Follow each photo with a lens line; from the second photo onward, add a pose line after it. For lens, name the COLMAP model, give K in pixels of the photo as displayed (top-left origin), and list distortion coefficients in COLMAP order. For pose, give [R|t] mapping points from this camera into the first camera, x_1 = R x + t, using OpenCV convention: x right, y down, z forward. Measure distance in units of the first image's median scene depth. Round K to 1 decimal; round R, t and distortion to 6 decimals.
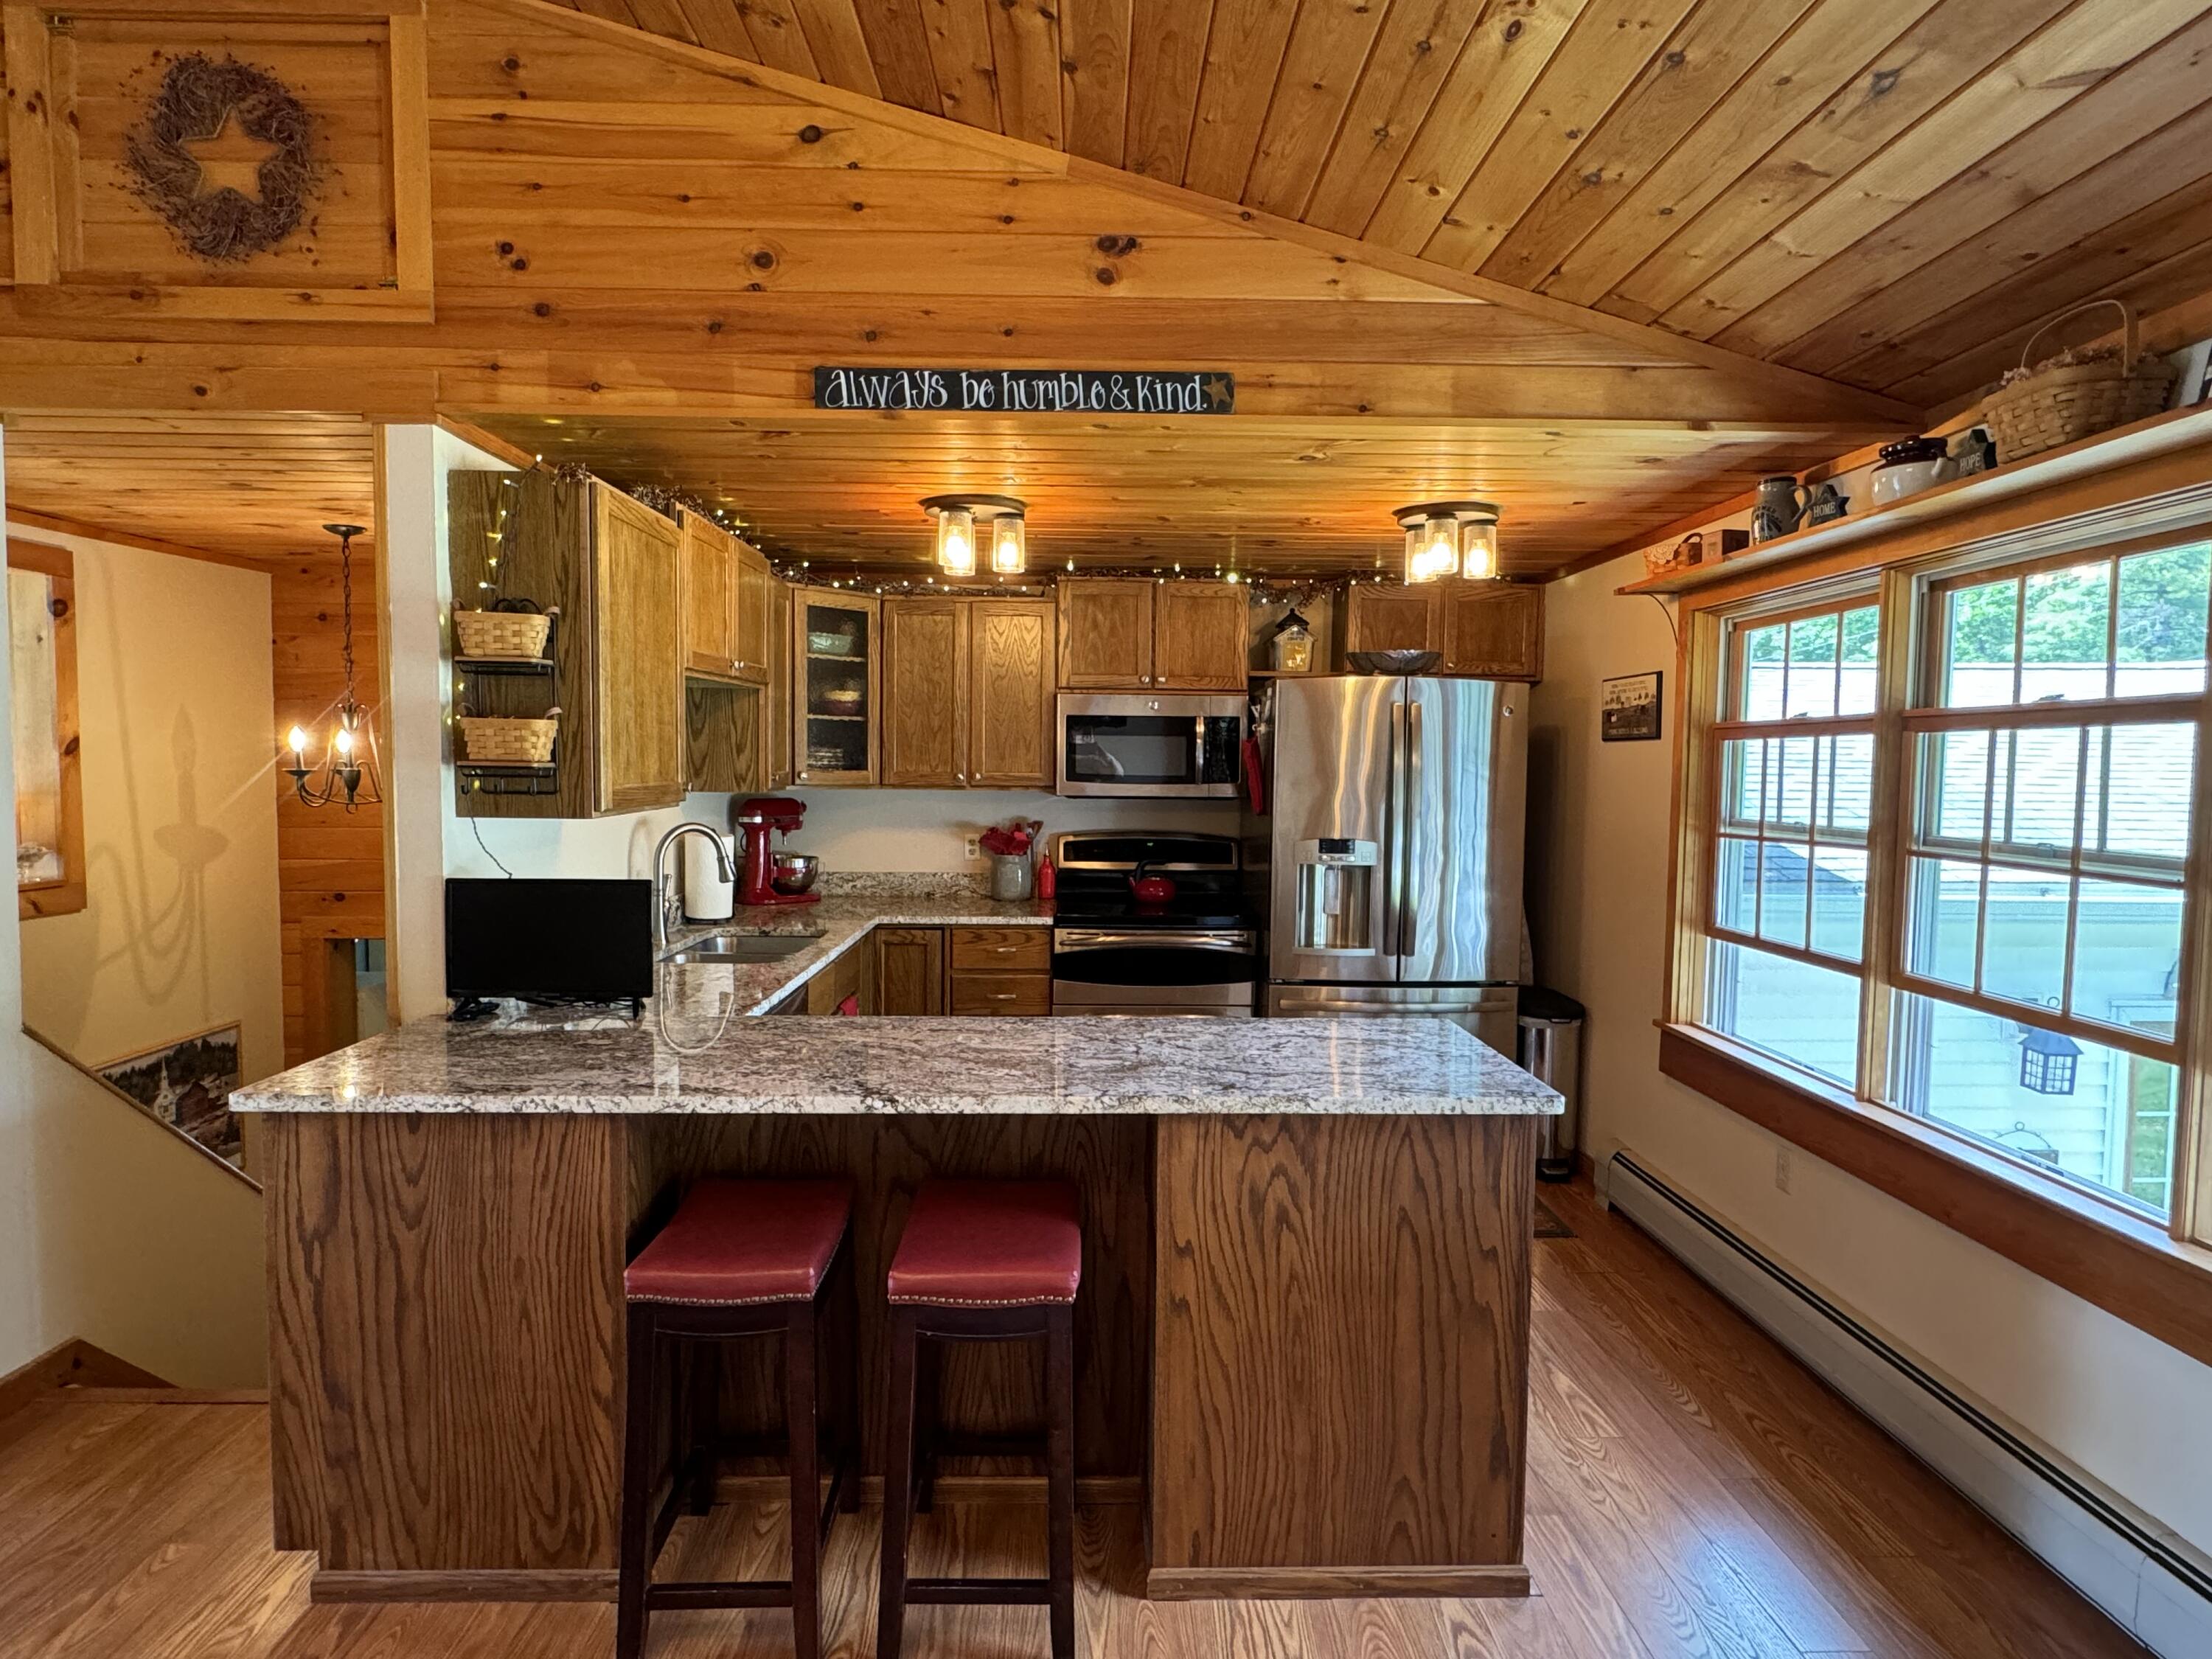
lens RADIAL K [[1233.4, 0, 1107.4], [0, 1233.4, 832.2], [0, 0, 1]] dist [0.000756, -0.000687]
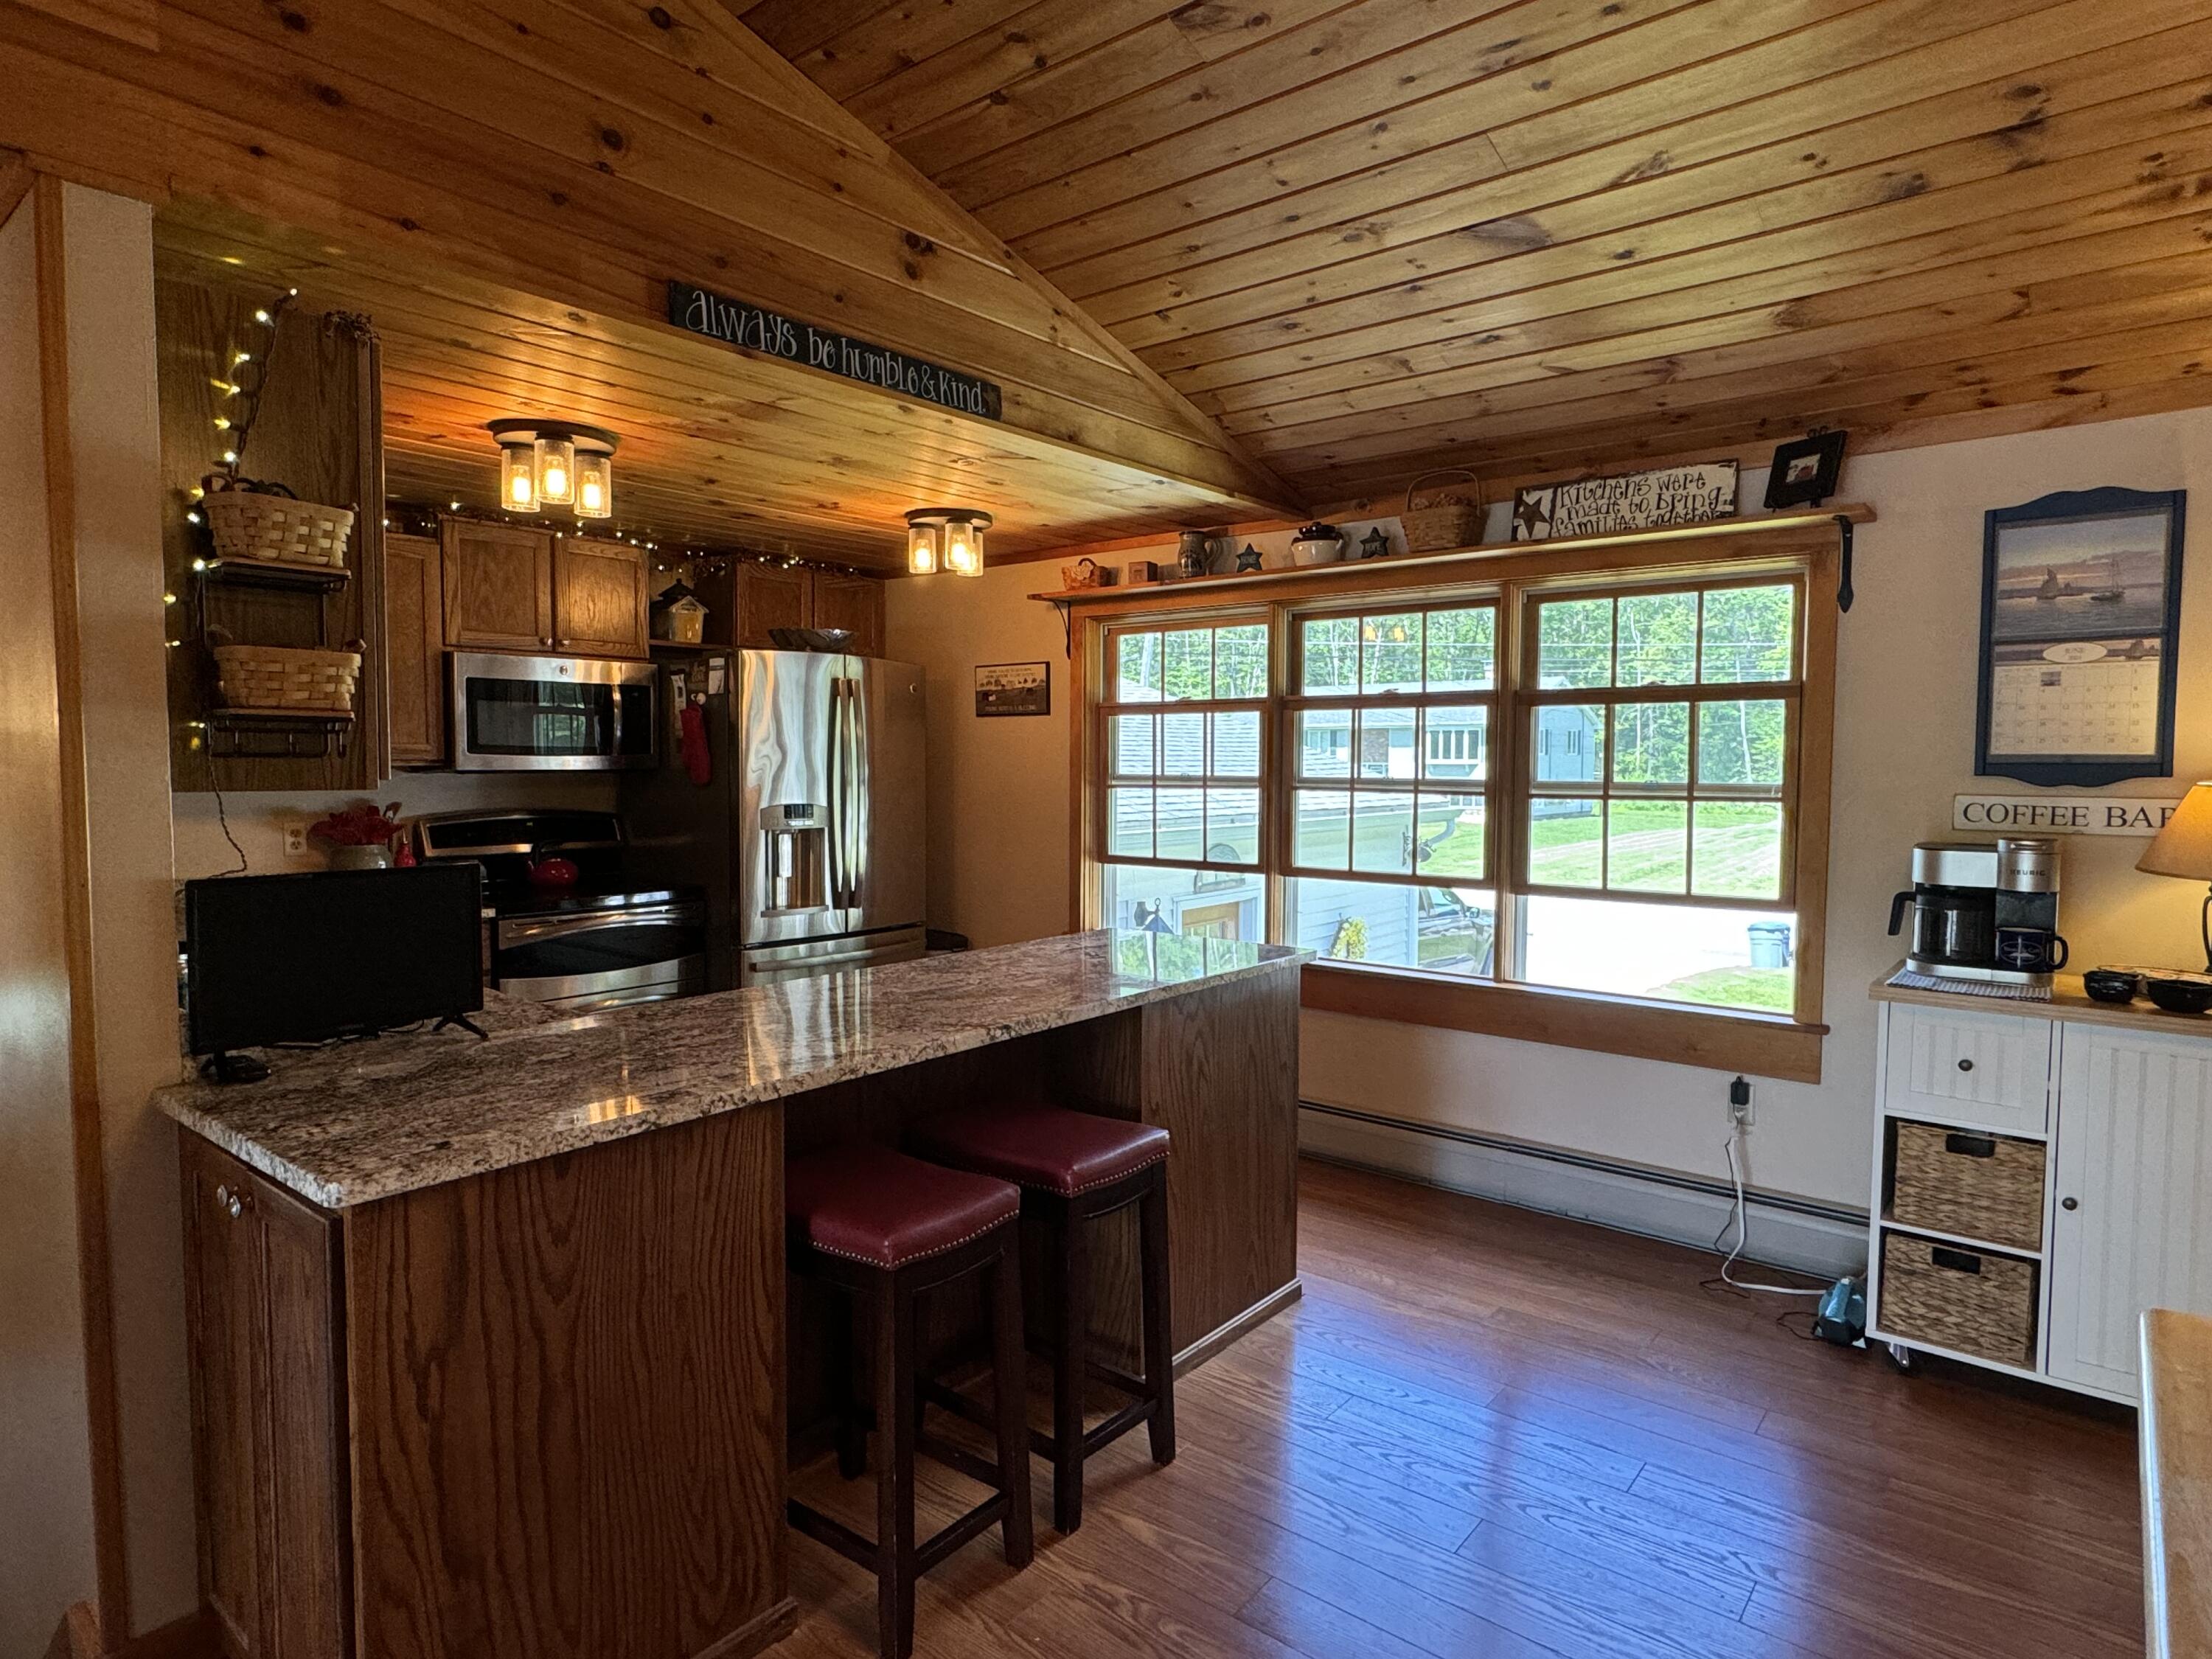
lens RADIAL K [[1233.4, 0, 1103.2], [0, 1233.4, 823.0], [0, 0, 1]] dist [0.000756, -0.000687]
pose [[0.653562, -0.048435, 0.755321, -0.731815], [0.046142, 0.998644, 0.024112, 0.012757], [-0.755465, 0.019093, 0.654911, 0.178166]]
